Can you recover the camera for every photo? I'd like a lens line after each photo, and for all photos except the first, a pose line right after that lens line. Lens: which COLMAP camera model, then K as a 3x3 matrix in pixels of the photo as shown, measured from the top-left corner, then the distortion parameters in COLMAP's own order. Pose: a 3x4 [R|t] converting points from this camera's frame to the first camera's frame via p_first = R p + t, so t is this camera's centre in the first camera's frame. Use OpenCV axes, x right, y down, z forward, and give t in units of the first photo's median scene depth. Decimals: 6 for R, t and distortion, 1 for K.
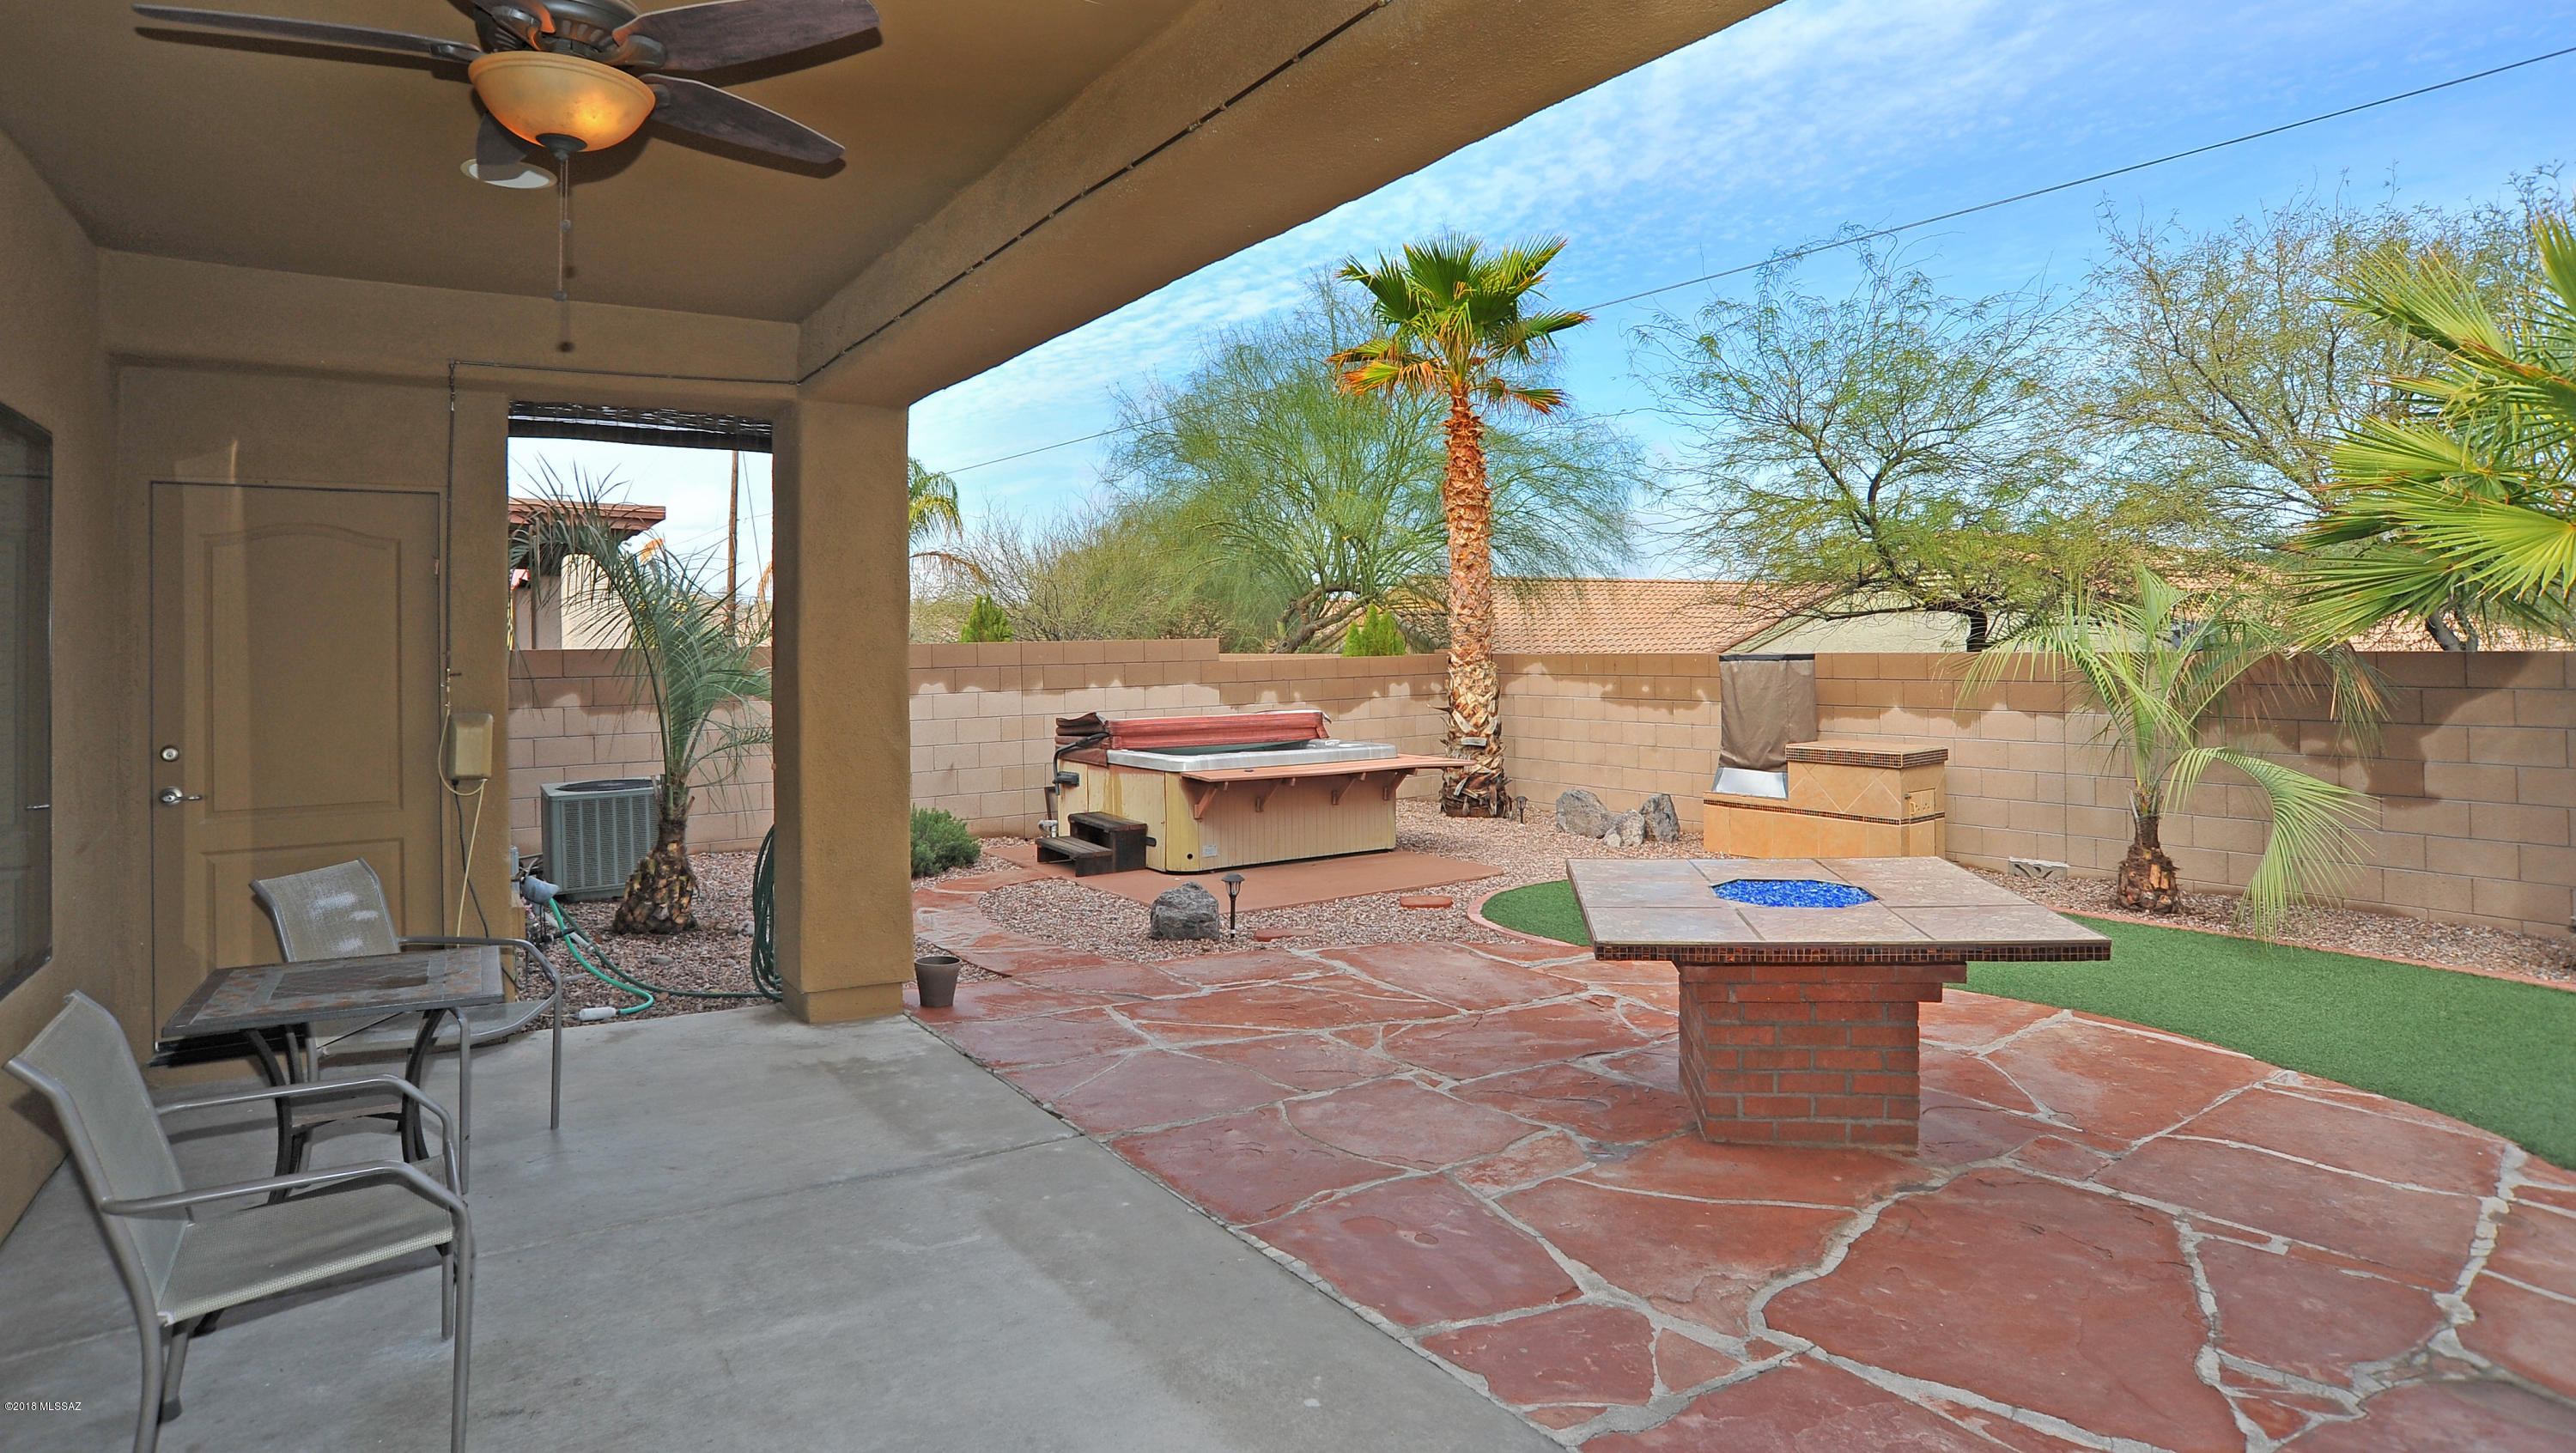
lens RADIAL K [[1325.5, 0, 1291.0], [0, 1325.5, 625.5], [0, 0, 1]] dist [-0.092791, 0.047235]
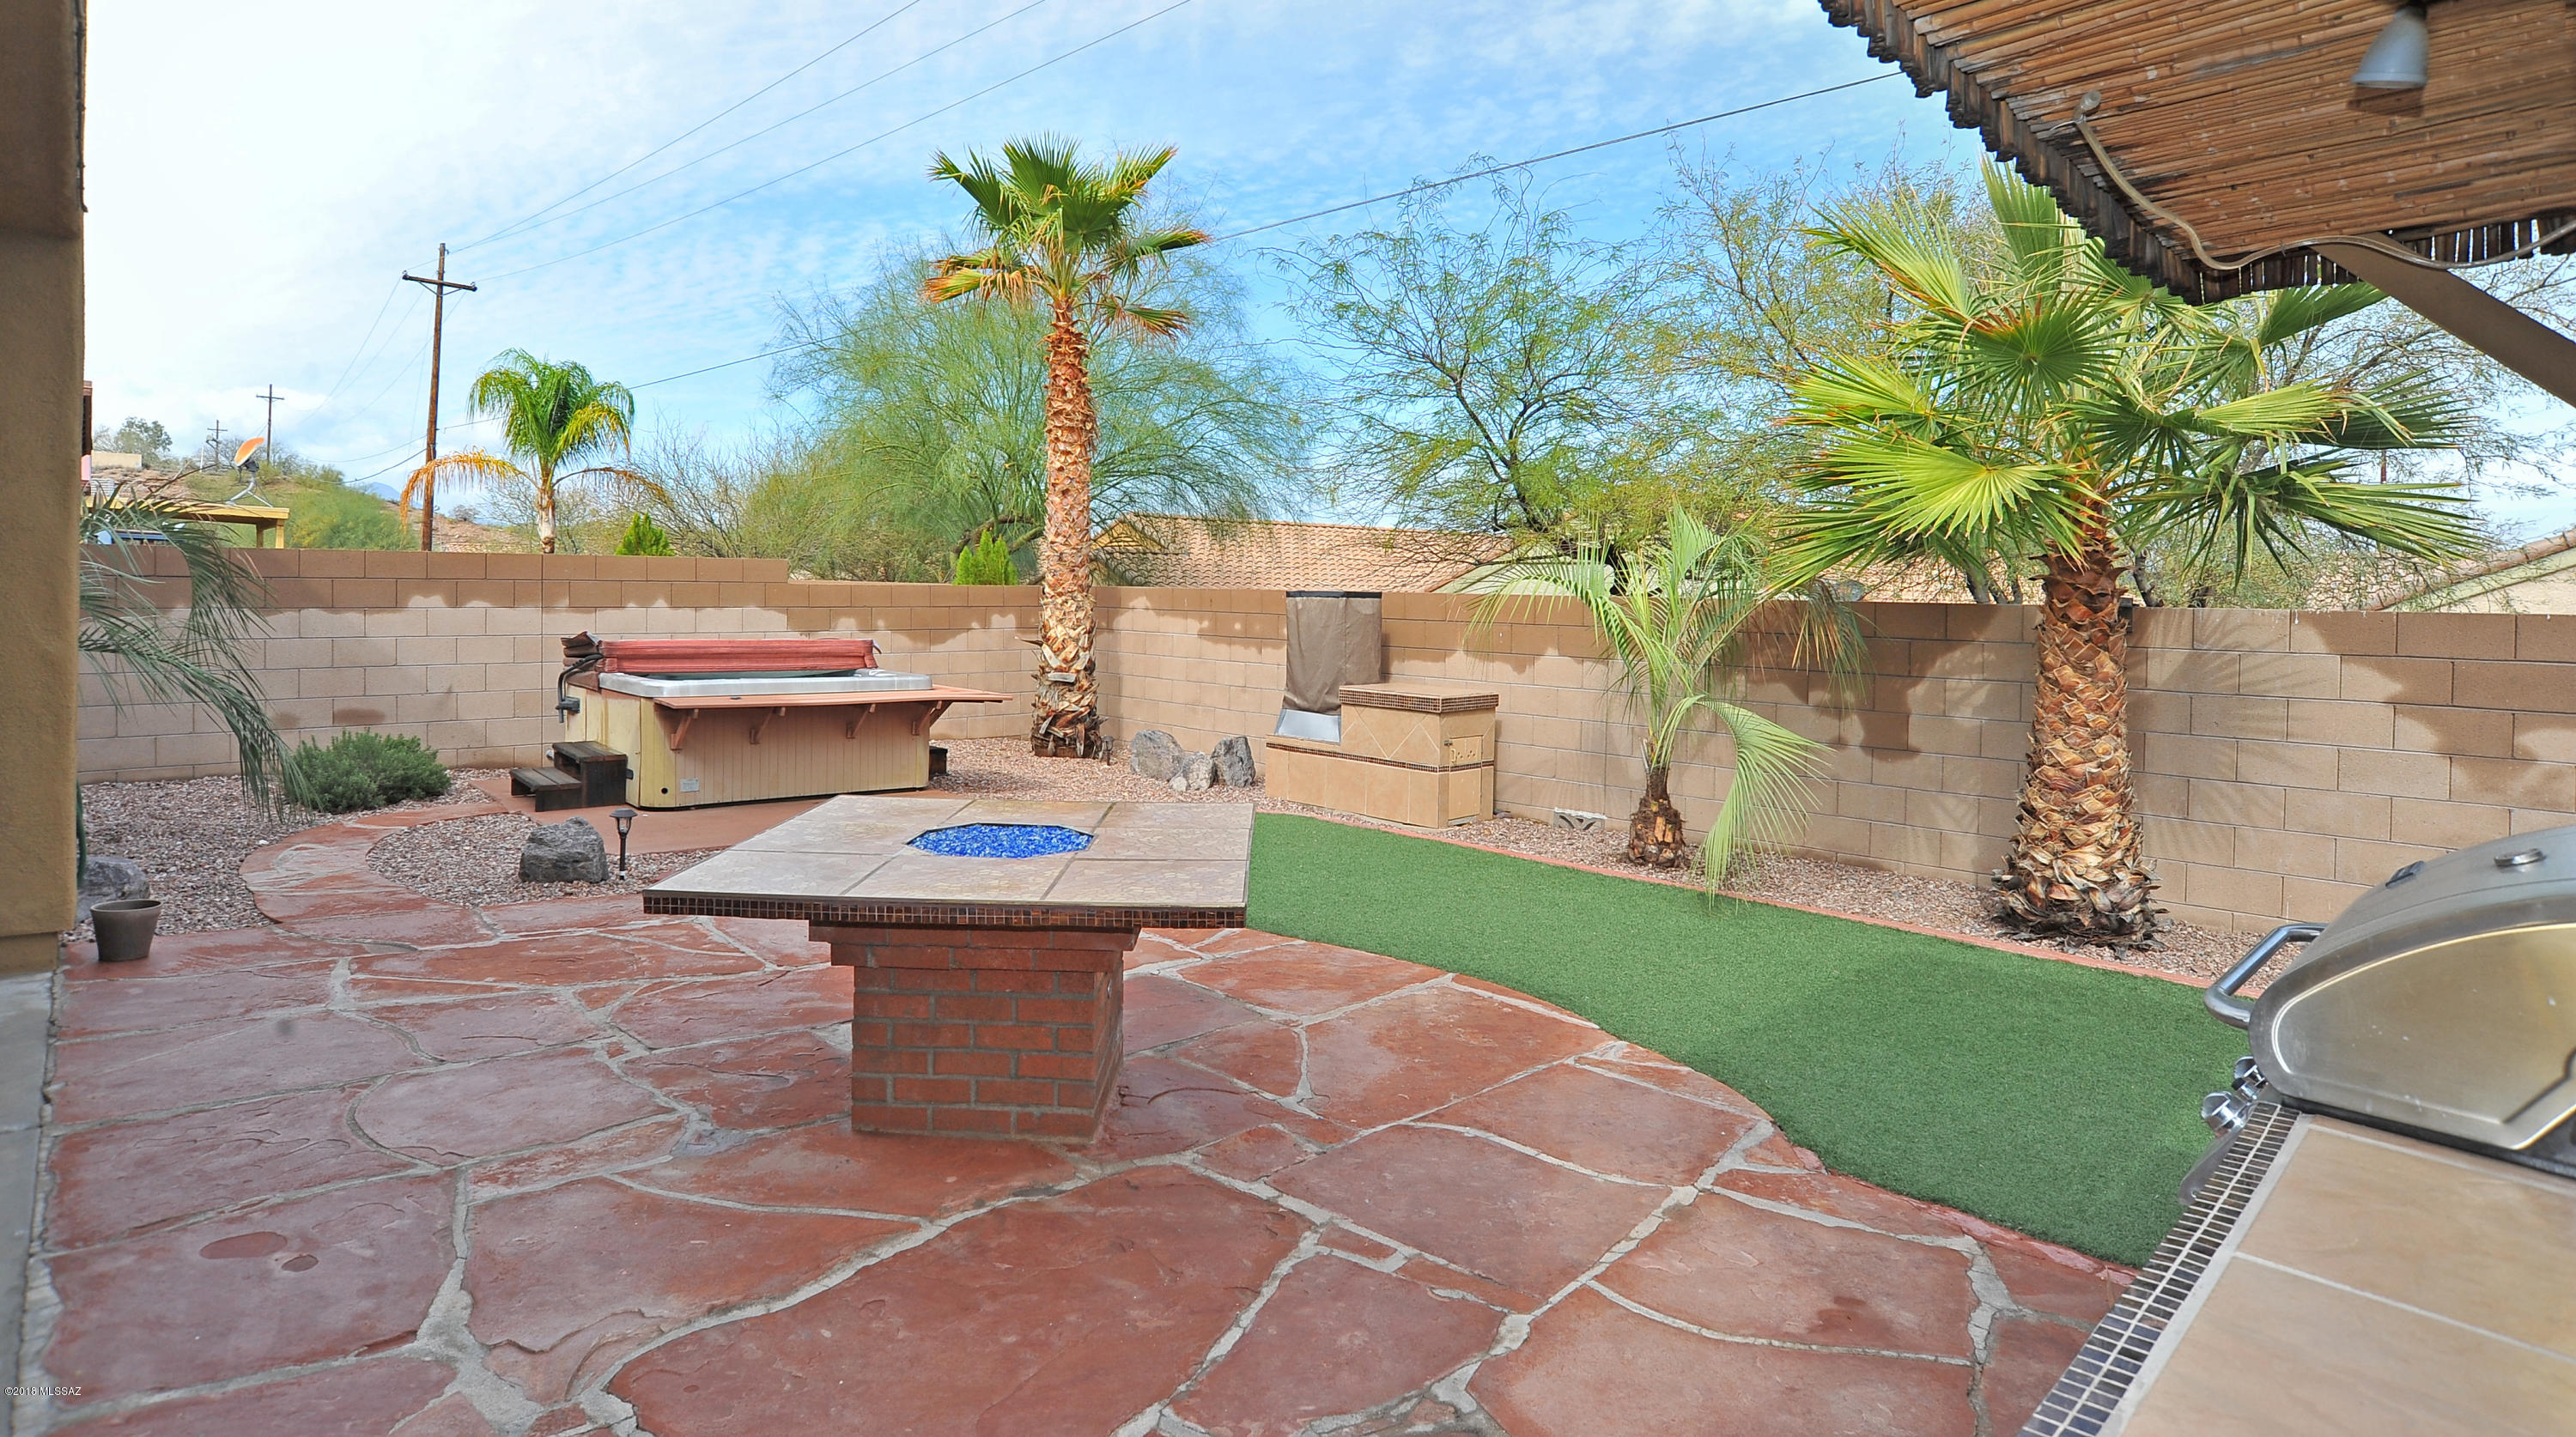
lens RADIAL K [[1324.9, 0, 1287.5], [0, 1324.9, 606.0], [0, 0, 1]] dist [-0.098894, 0.044822]
pose [[0.988604, 0.029791, 0.147563, 0.421801], [-0.033651, 0.999152, 0.023730, 0.024456], [-0.146731, -0.028425, 0.988768, 0.122566]]
